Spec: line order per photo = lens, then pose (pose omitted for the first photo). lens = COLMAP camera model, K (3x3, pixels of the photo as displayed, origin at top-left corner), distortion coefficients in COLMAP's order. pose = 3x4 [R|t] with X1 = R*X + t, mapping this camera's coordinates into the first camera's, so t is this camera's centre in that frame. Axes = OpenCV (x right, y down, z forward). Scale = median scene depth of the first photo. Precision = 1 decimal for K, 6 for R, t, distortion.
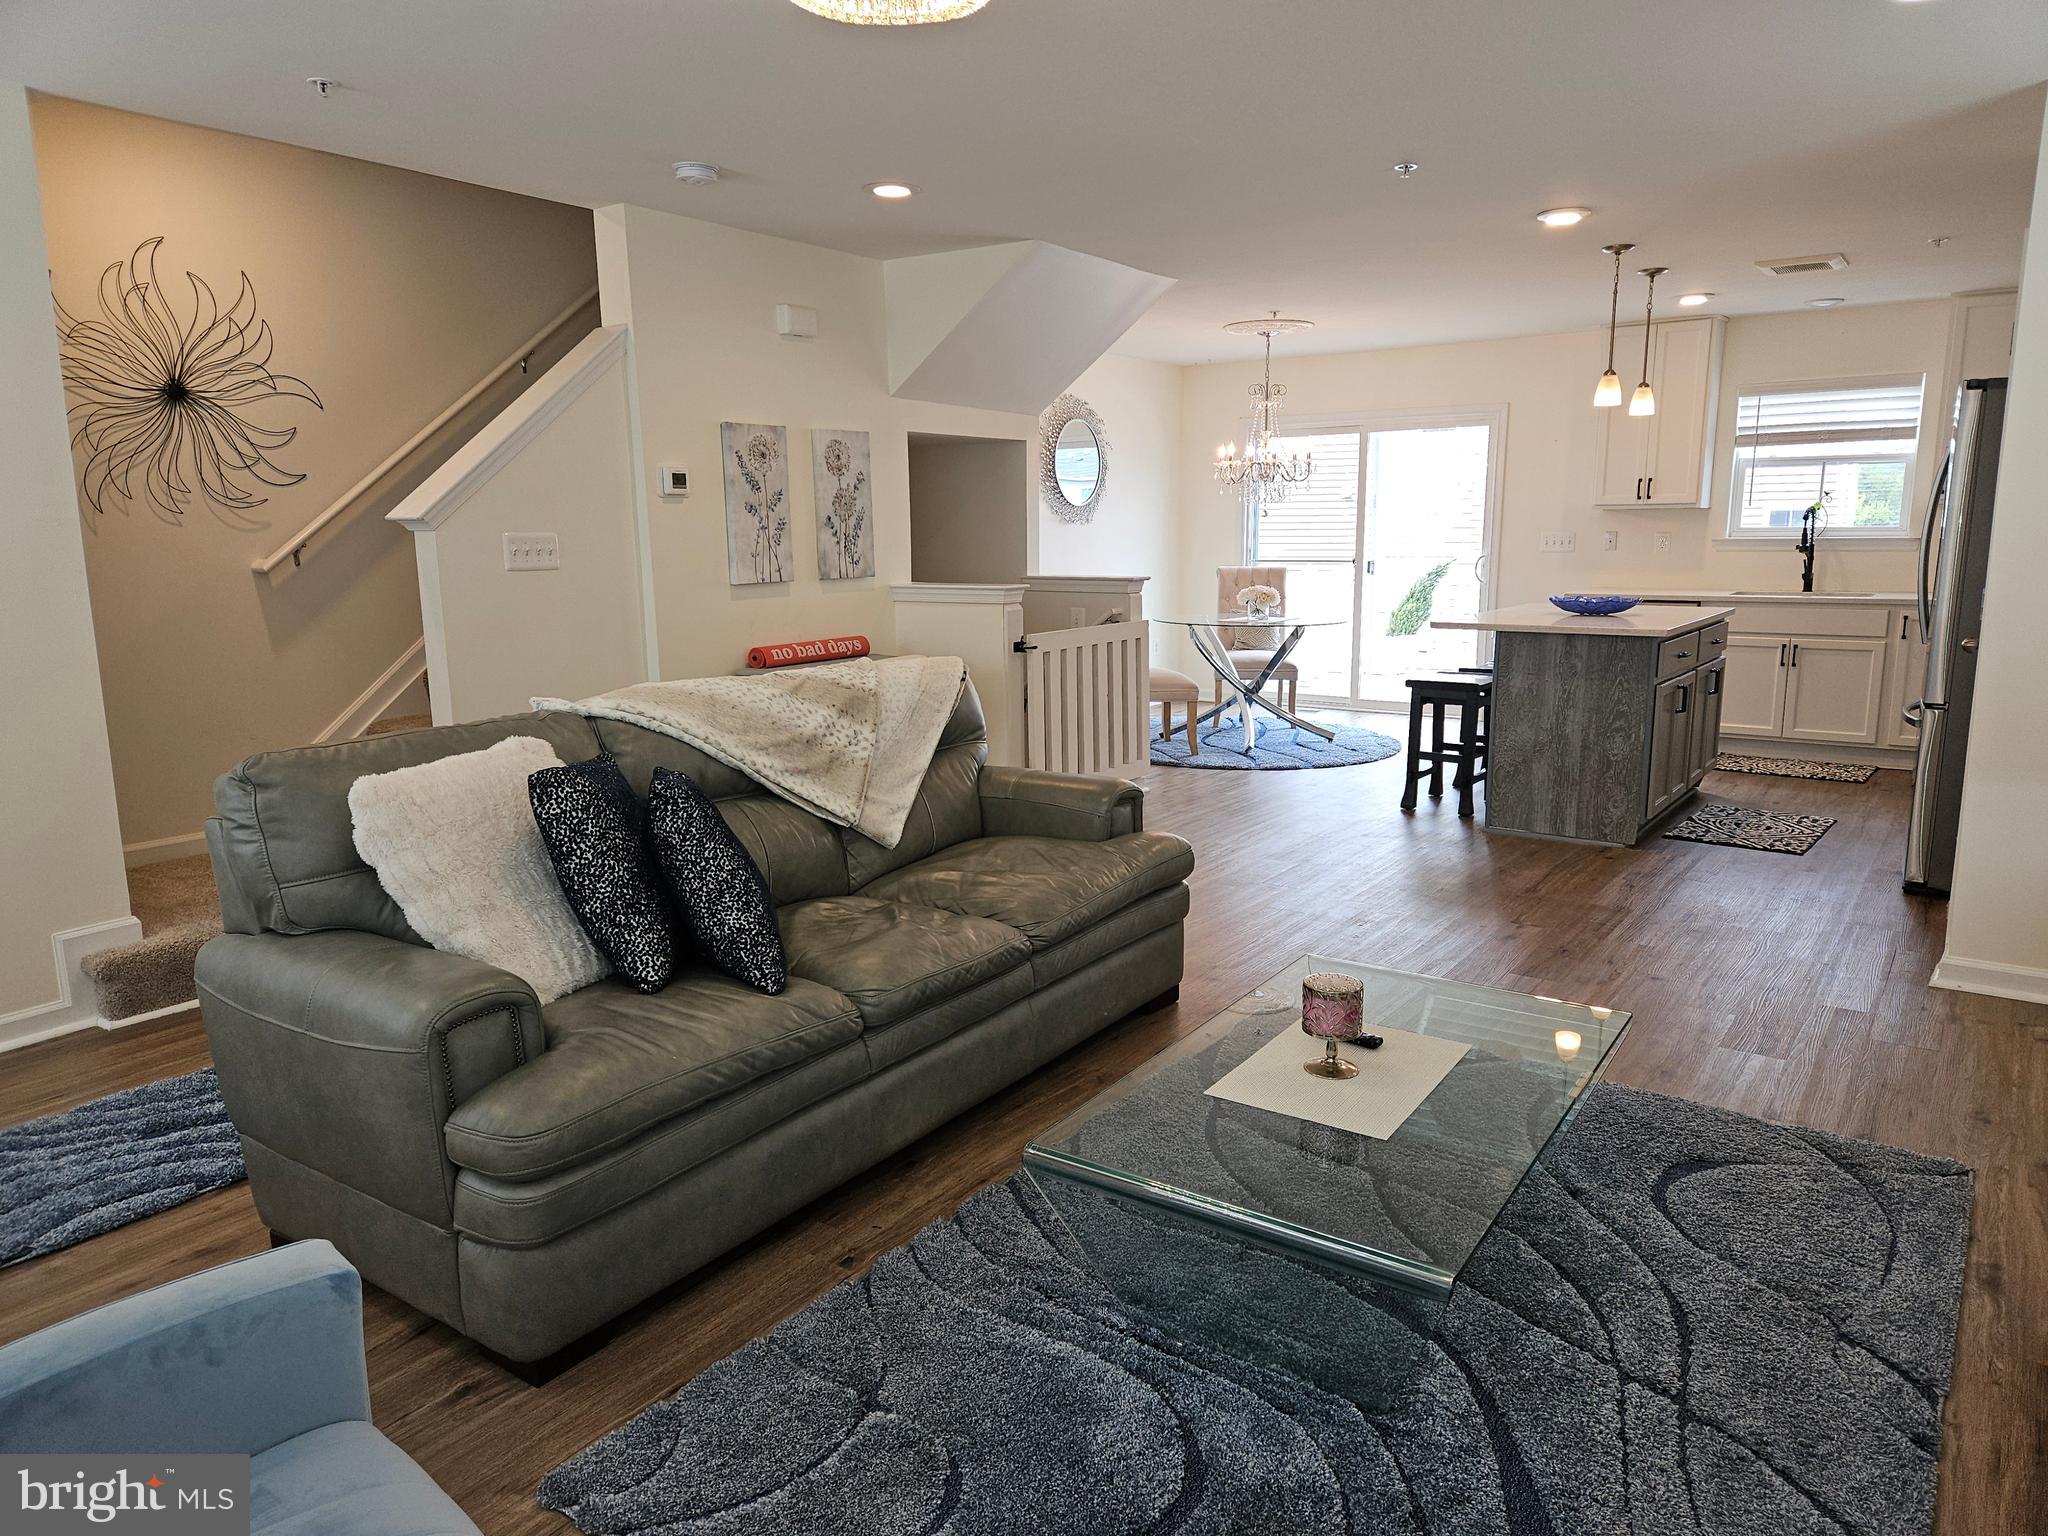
lens RADIAL K [[1388.1, 0, 1020.7], [0, 1388.1, 780.8], [0, 0, 1]] dist [0.071408, -0.064640]
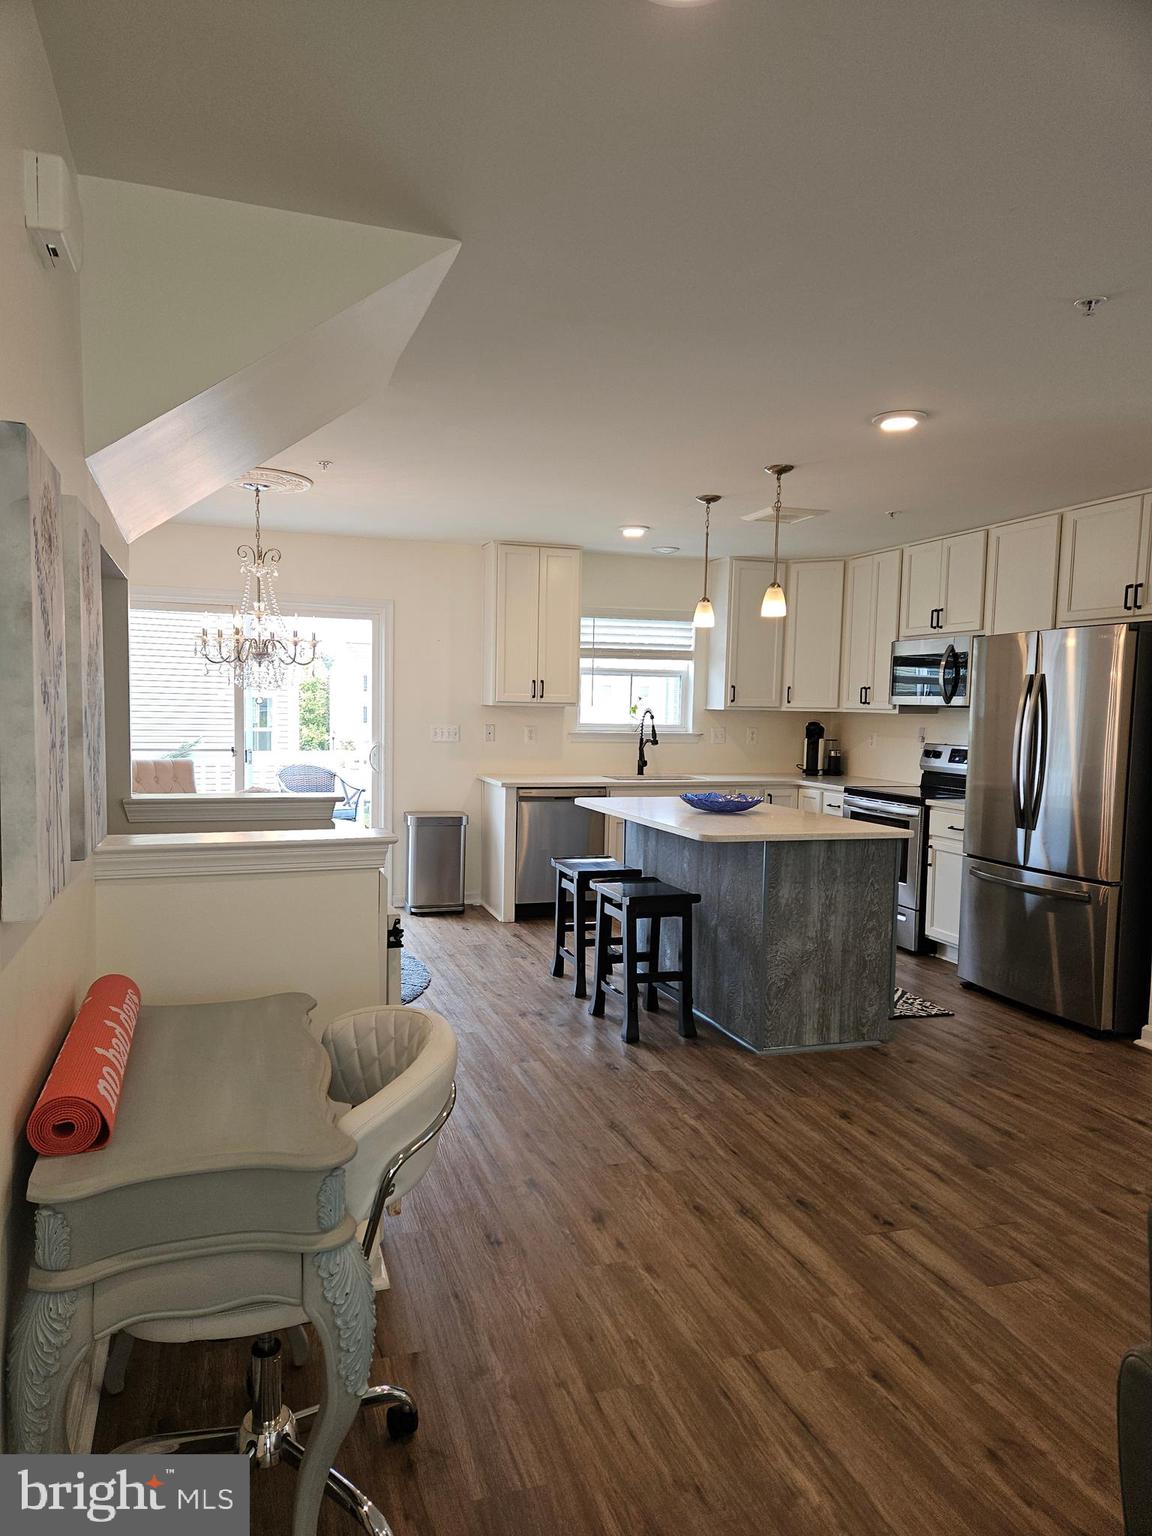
lens RADIAL K [[1041.1, 0, 576.0], [0, 1041.1, 768.0], [0, 0, 1]] dist [0.071408, -0.064640]
pose [[0.595821, -0.029423, 0.802578, -0.297593], [0.121180, 0.991181, -0.053625, -0.132113], [-0.793922, 0.129207, 0.594132, 0.670757]]
